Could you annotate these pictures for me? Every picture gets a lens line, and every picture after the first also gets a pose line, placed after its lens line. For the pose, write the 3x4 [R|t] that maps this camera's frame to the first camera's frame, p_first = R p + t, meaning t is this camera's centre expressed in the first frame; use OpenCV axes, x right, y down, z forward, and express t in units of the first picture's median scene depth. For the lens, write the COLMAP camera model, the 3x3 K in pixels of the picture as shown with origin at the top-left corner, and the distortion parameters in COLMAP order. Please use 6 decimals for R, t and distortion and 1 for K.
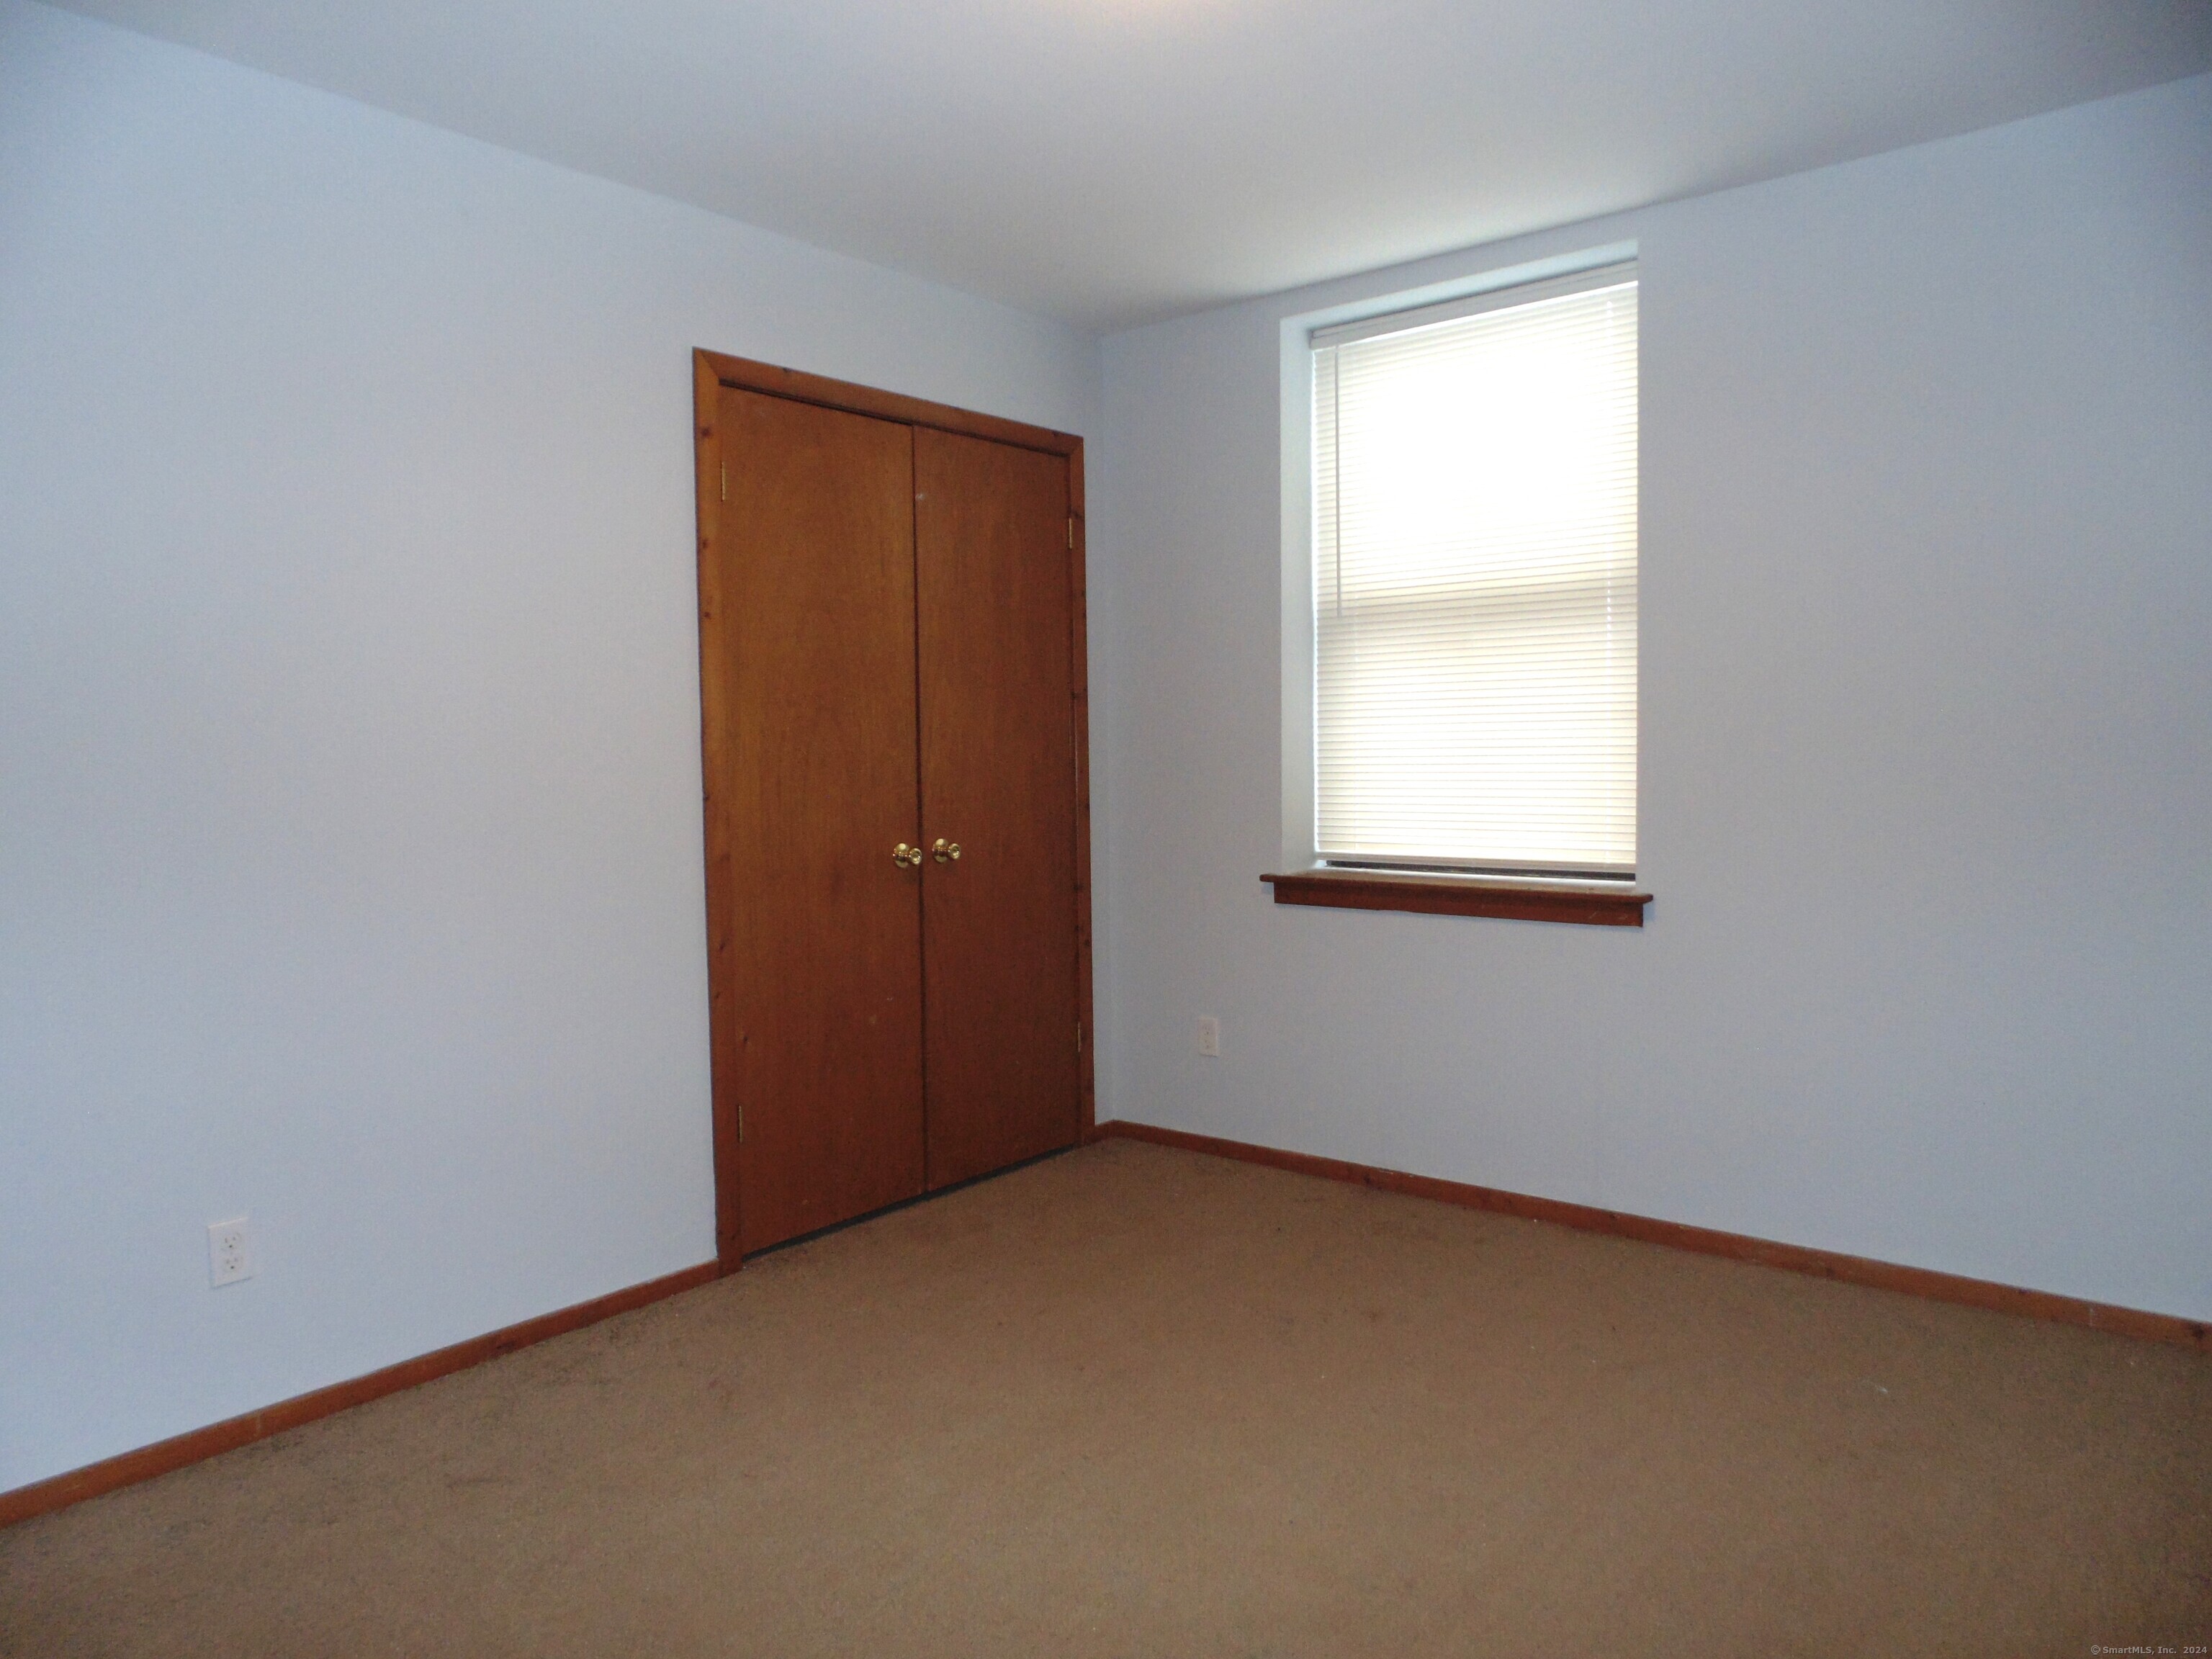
lens RADIAL K [[1506.4, 0, 1106.0], [0, 1506.4, 829.5], [0, 0, 1]] dist [0.000491, -0.002851]
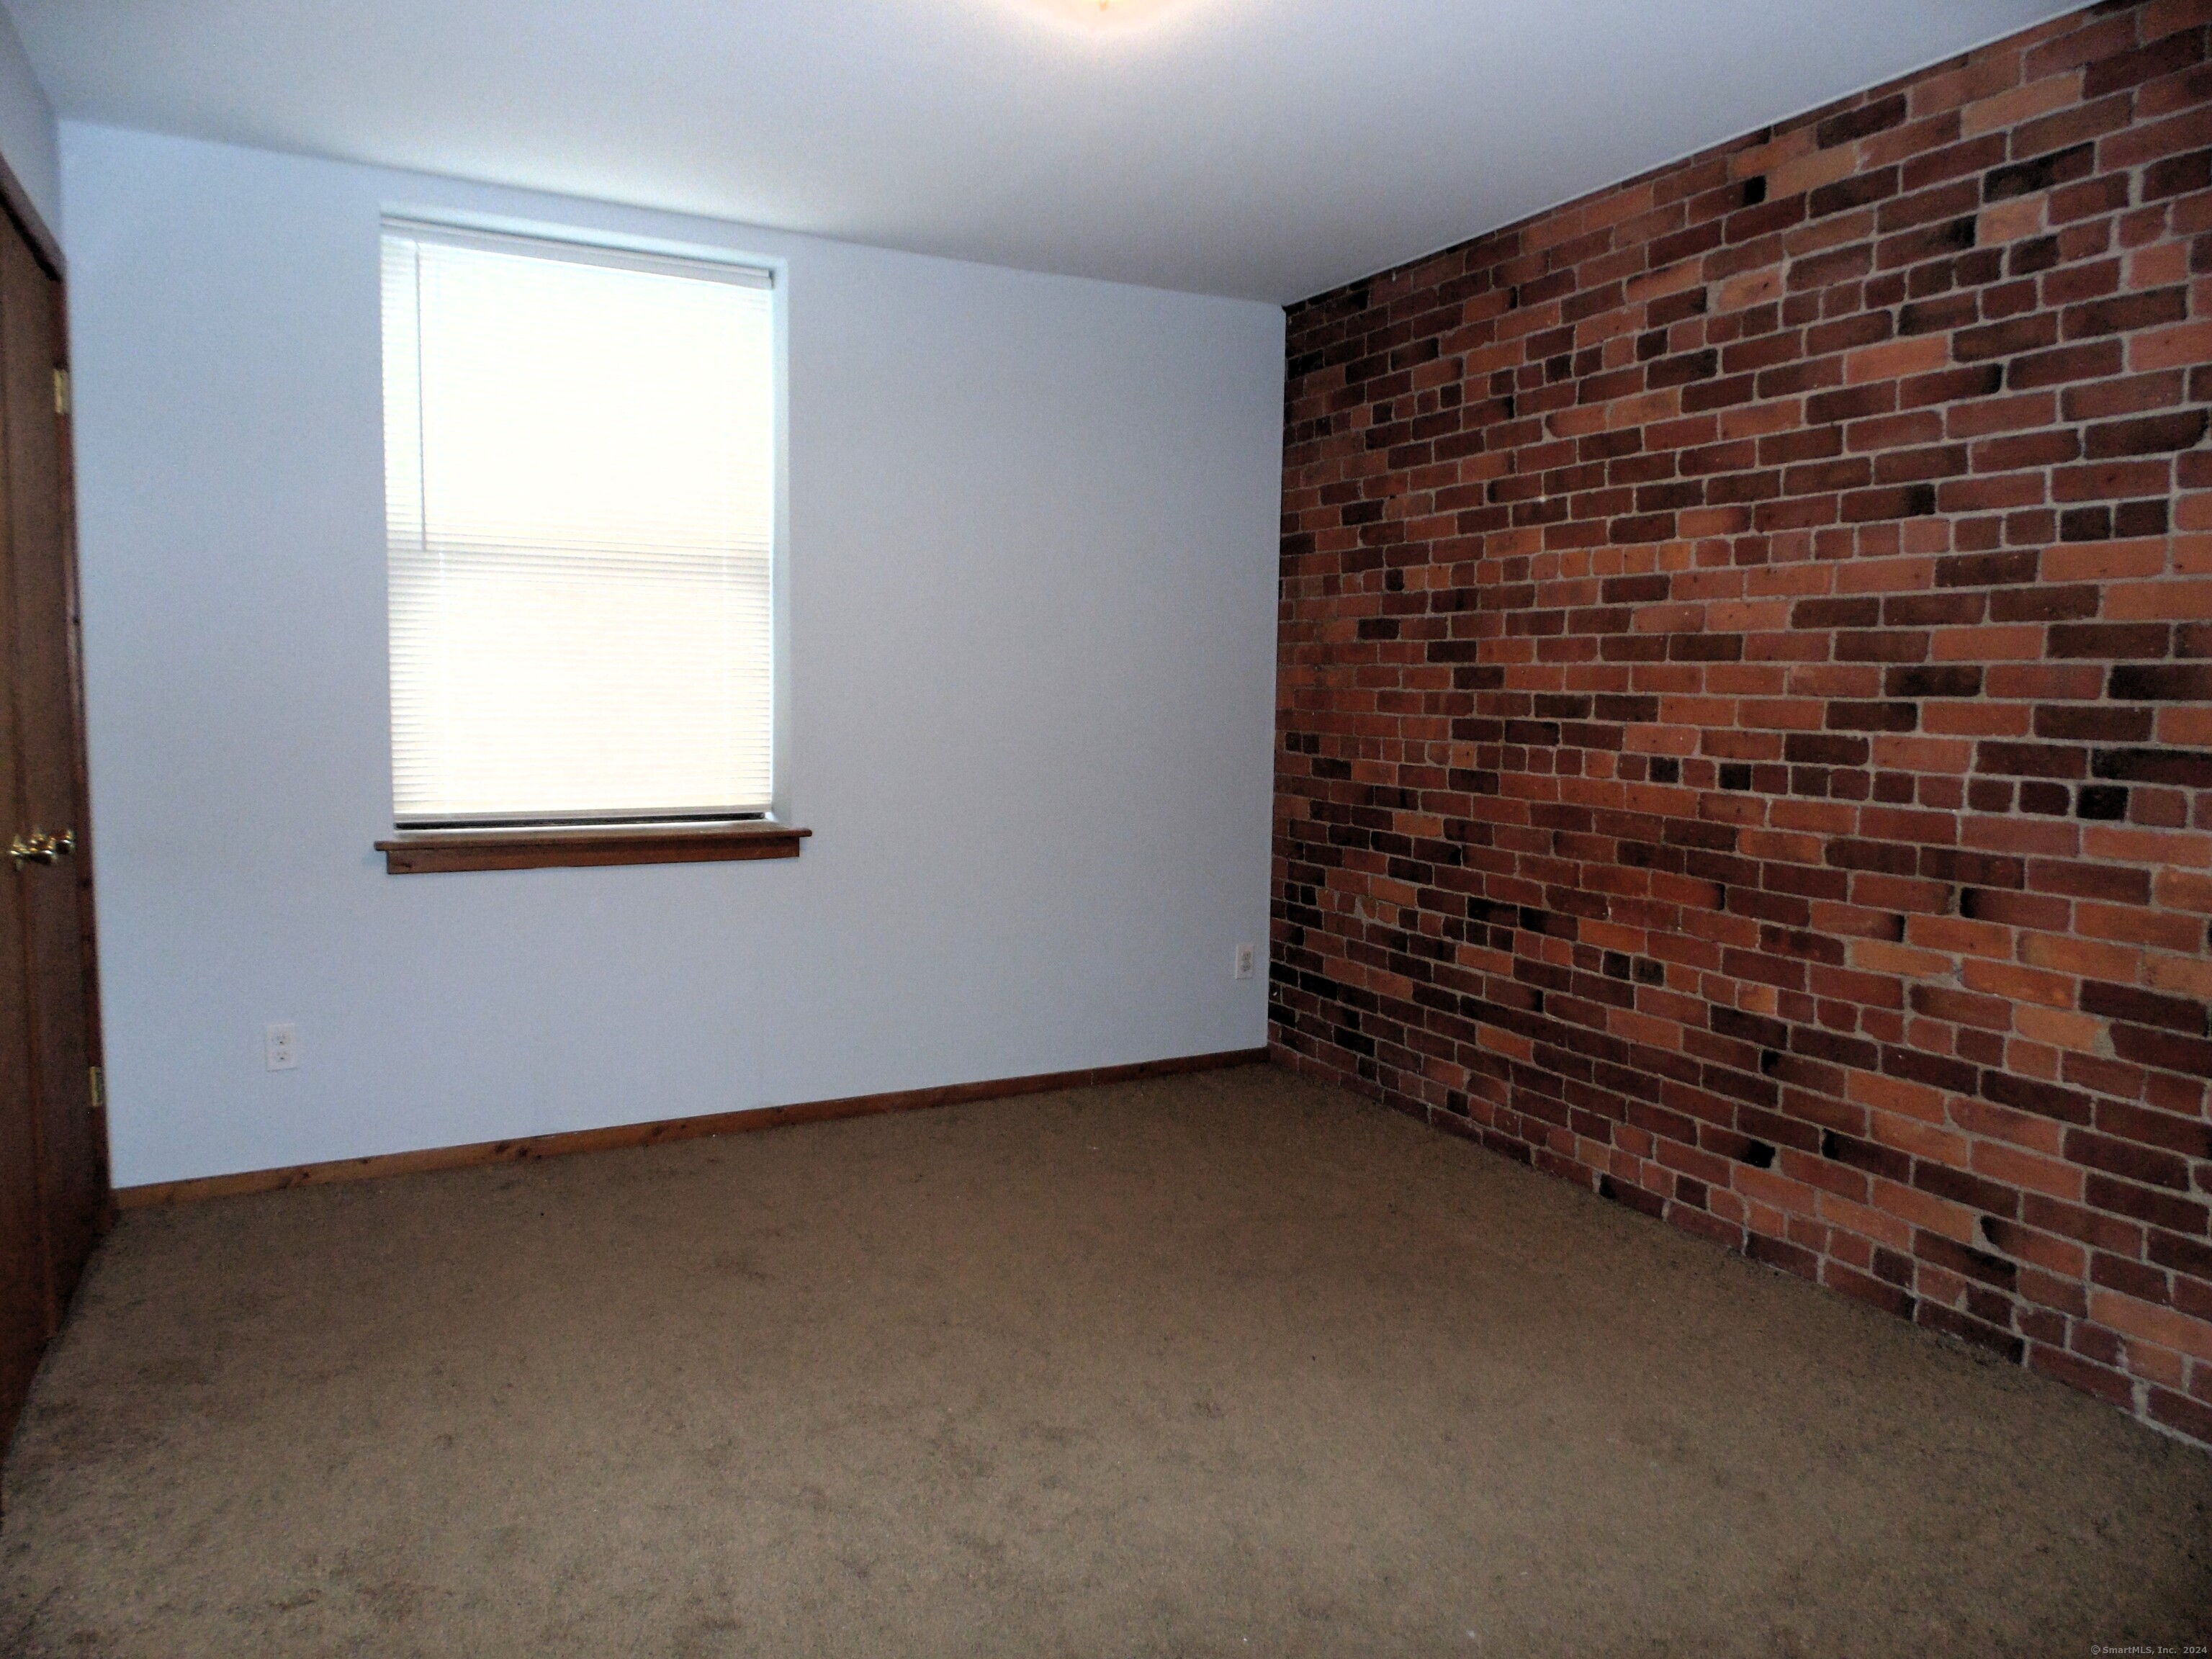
lens RADIAL K [[1506.4, 0, 1106.0], [0, 1506.4, 829.5], [0, 0, 1]] dist [0.000491, -0.002851]
pose [[0.371133, -0.074035, 0.925624, -0.612765], [0.027108, 0.997256, 0.068895, -0.030287], [-0.928184, -0.000477, 0.372121, 0.331031]]
